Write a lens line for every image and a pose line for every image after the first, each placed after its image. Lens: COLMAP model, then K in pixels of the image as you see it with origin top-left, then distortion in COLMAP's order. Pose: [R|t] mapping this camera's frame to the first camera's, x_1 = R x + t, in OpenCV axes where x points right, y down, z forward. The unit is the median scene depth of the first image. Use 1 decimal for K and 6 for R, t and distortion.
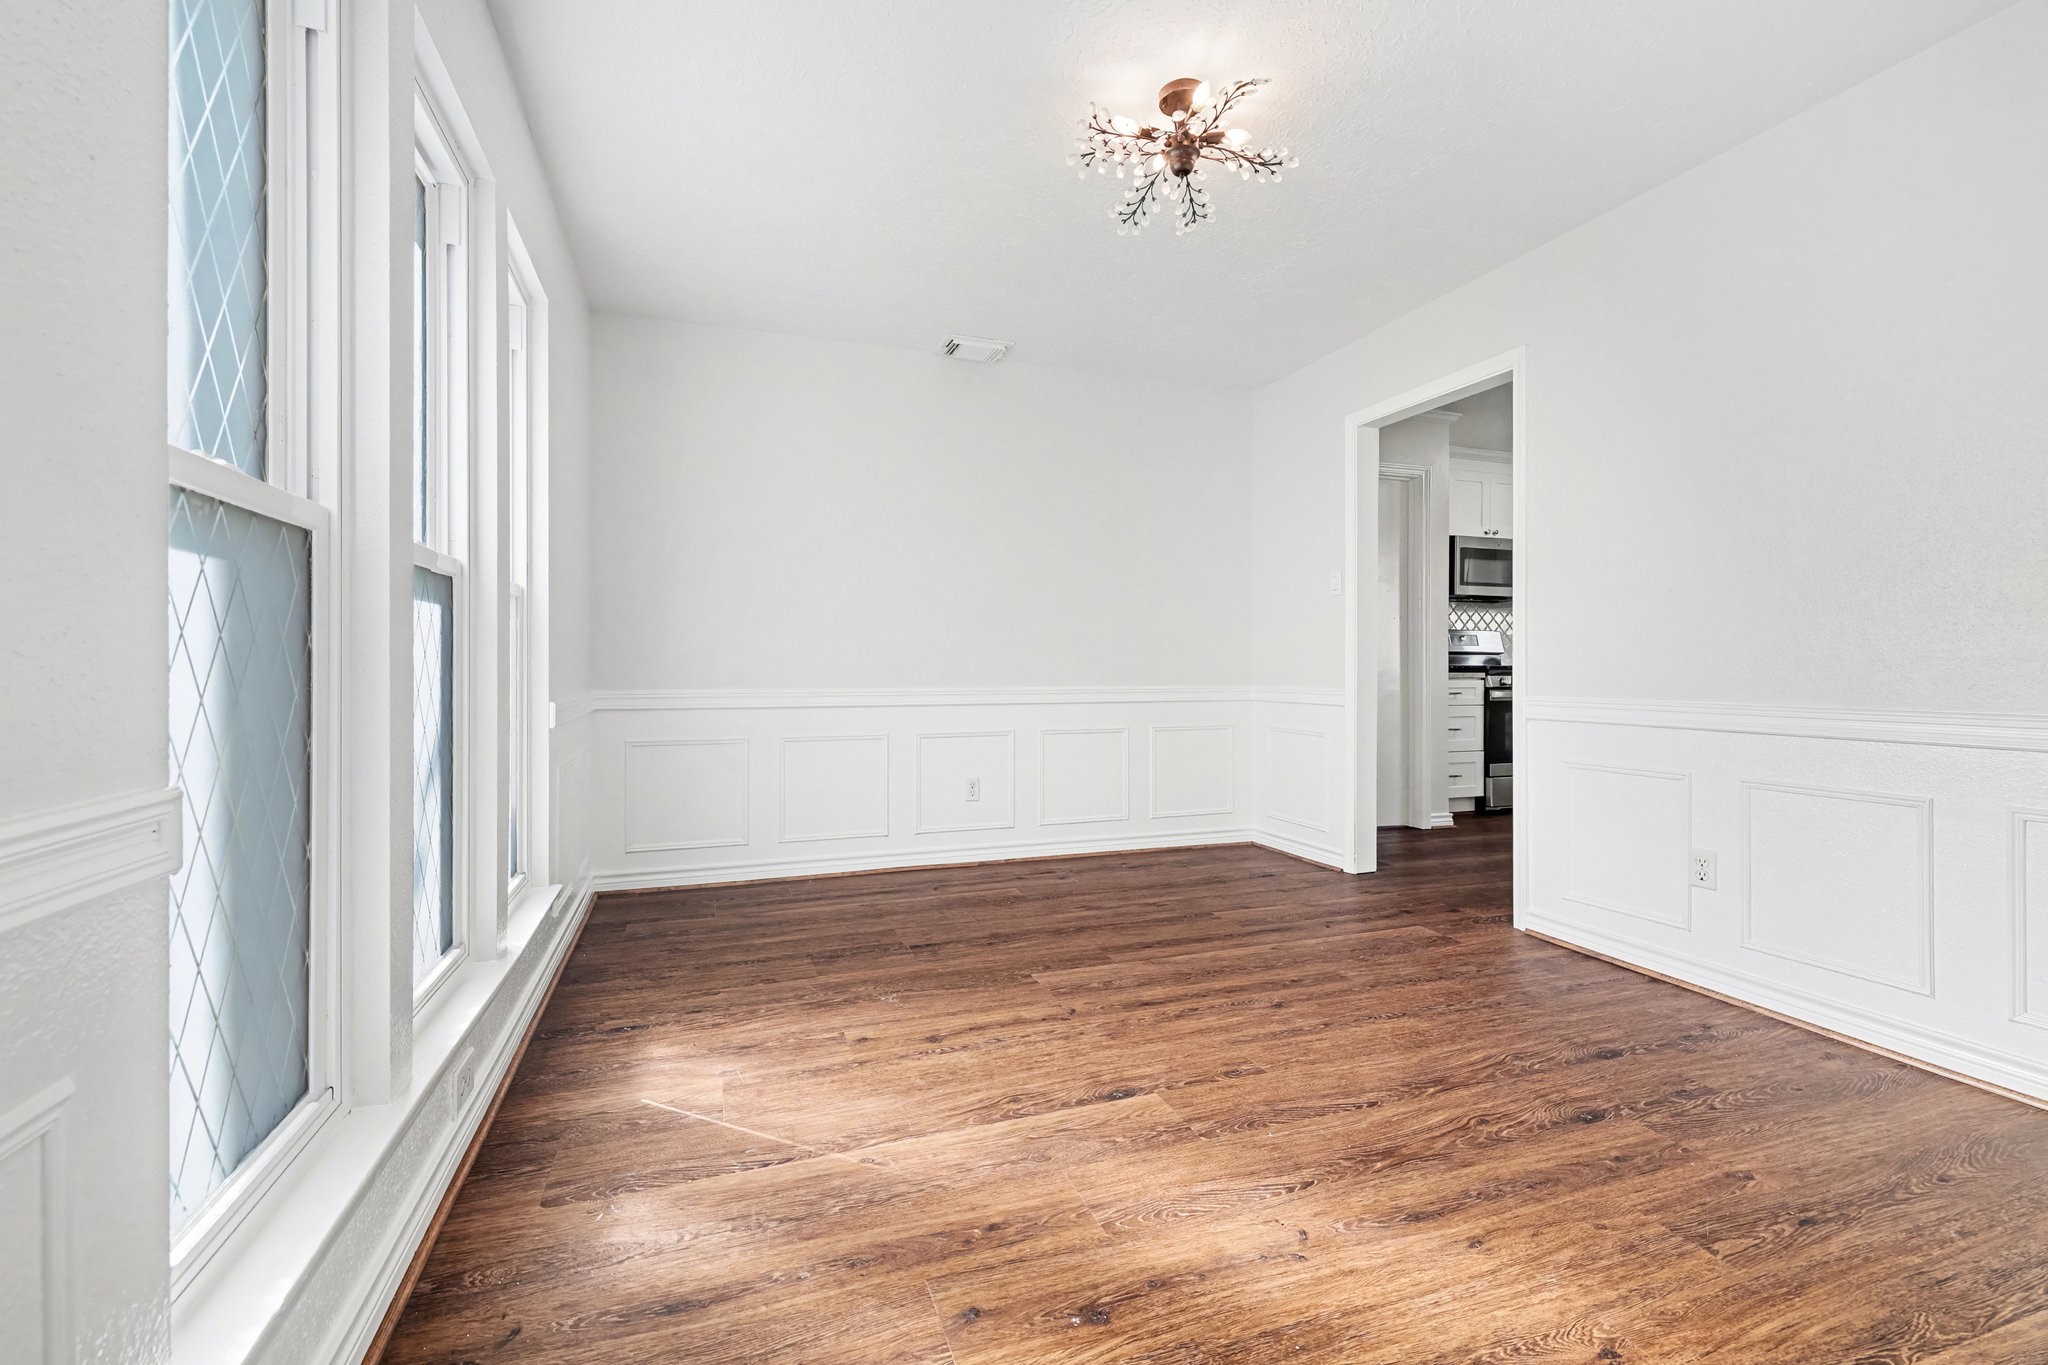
lens RADIAL K [[863.8, 0, 1016.3], [0, 863.8, 667.5], [0, 0, 1]] dist [0.008999, -0.001092]
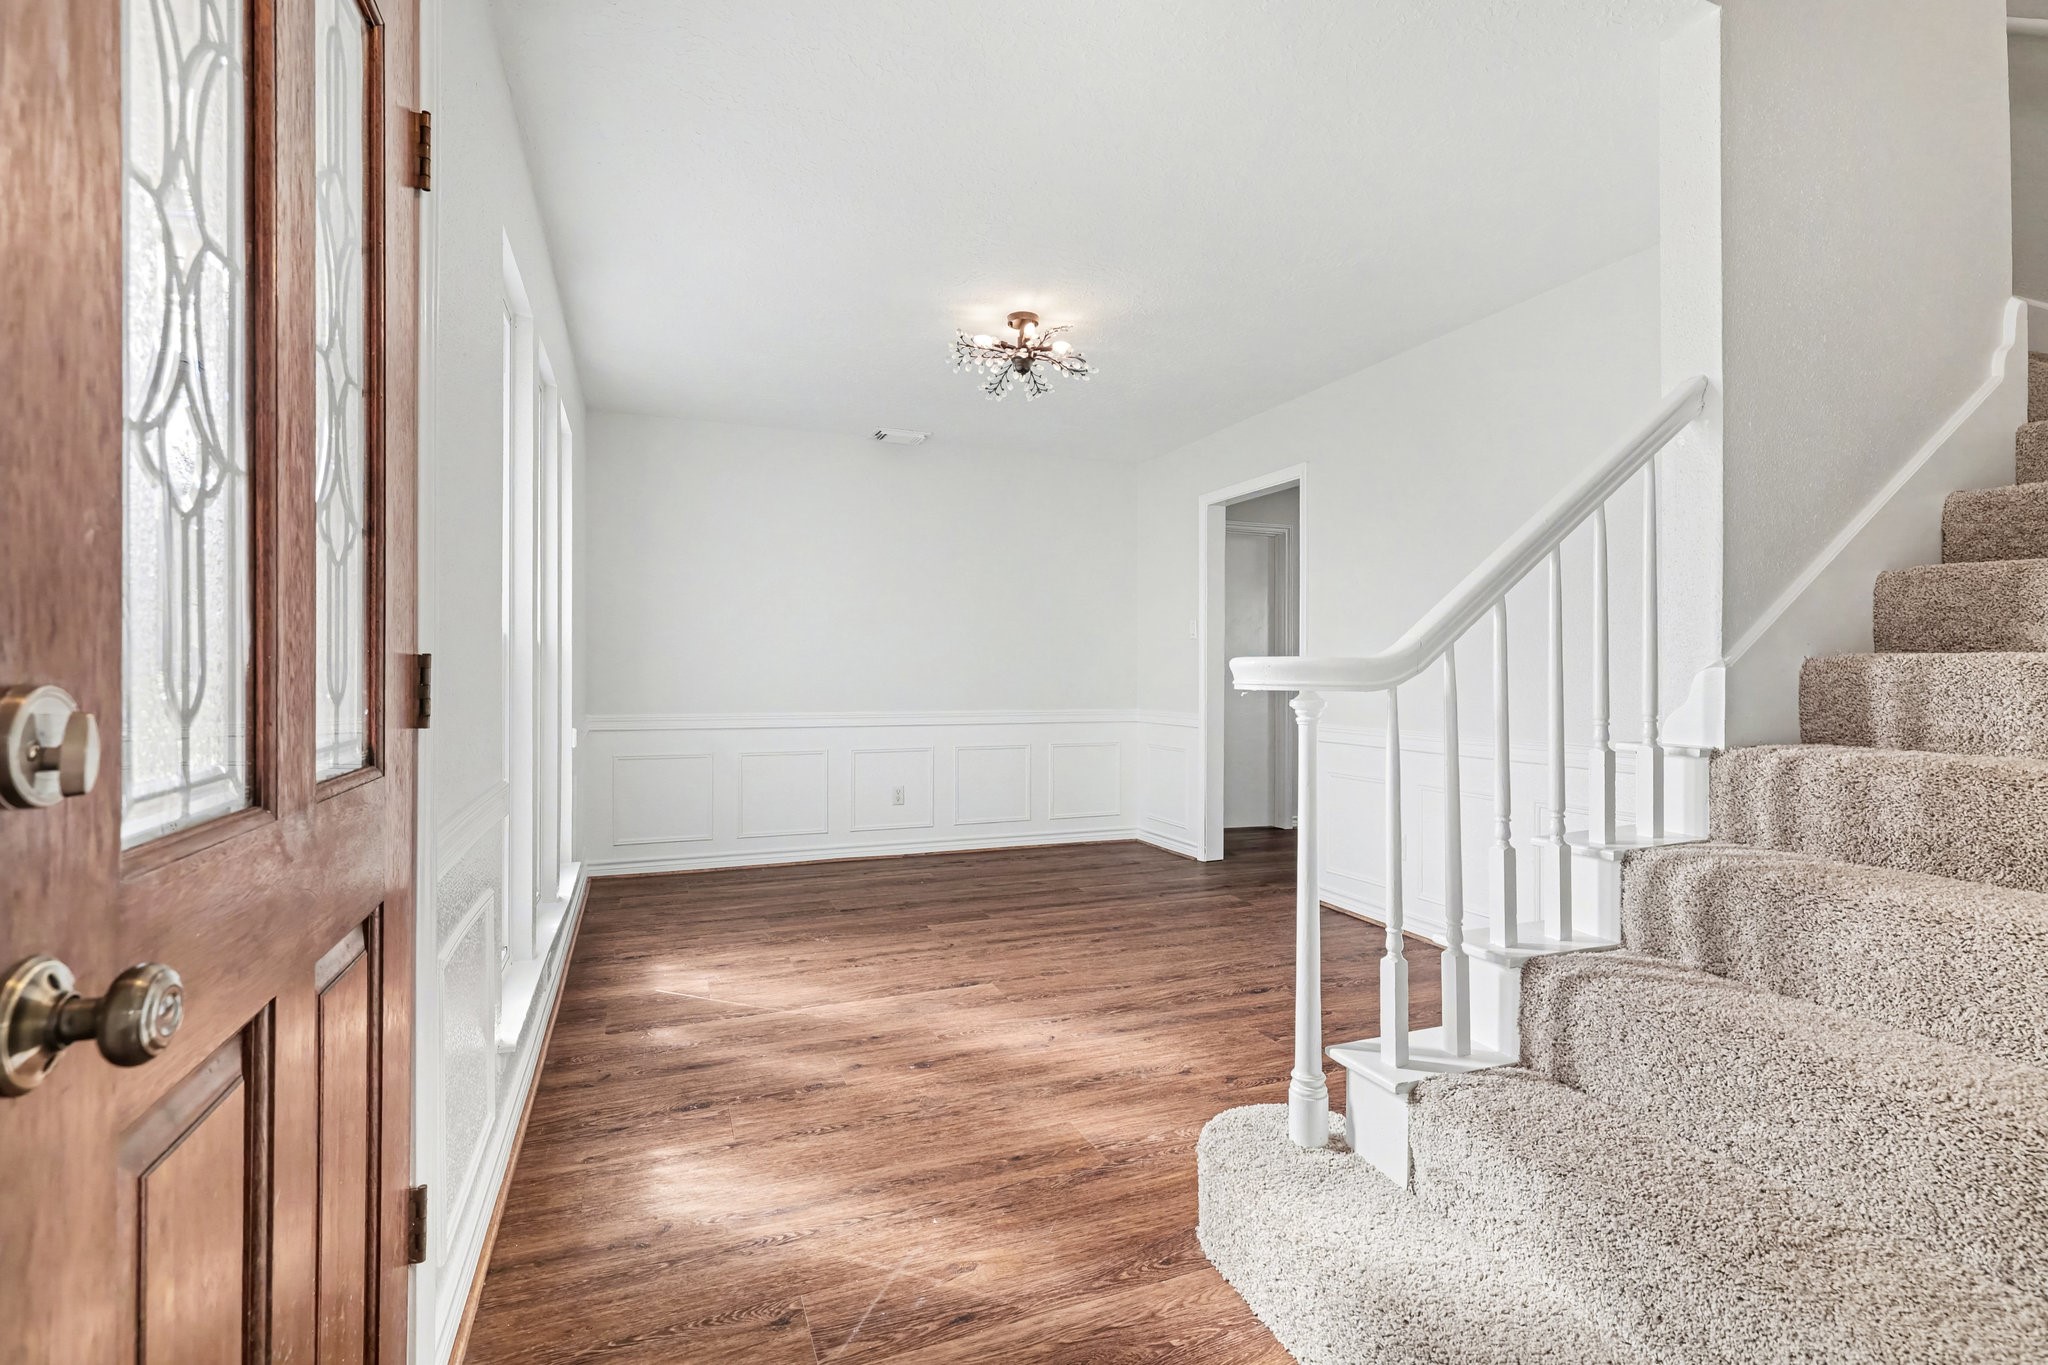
lens RADIAL K [[924.4, 0, 1017.3], [0, 924.4, 665.2], [0, 0, 1]] dist [0.005035, 0.000236]
pose [[0.999250, 0.002514, 0.038628, 0.121429], [-0.002074, 0.999932, -0.011438, -0.050034], [-0.038654, 0.011349, 0.999188, -0.568867]]
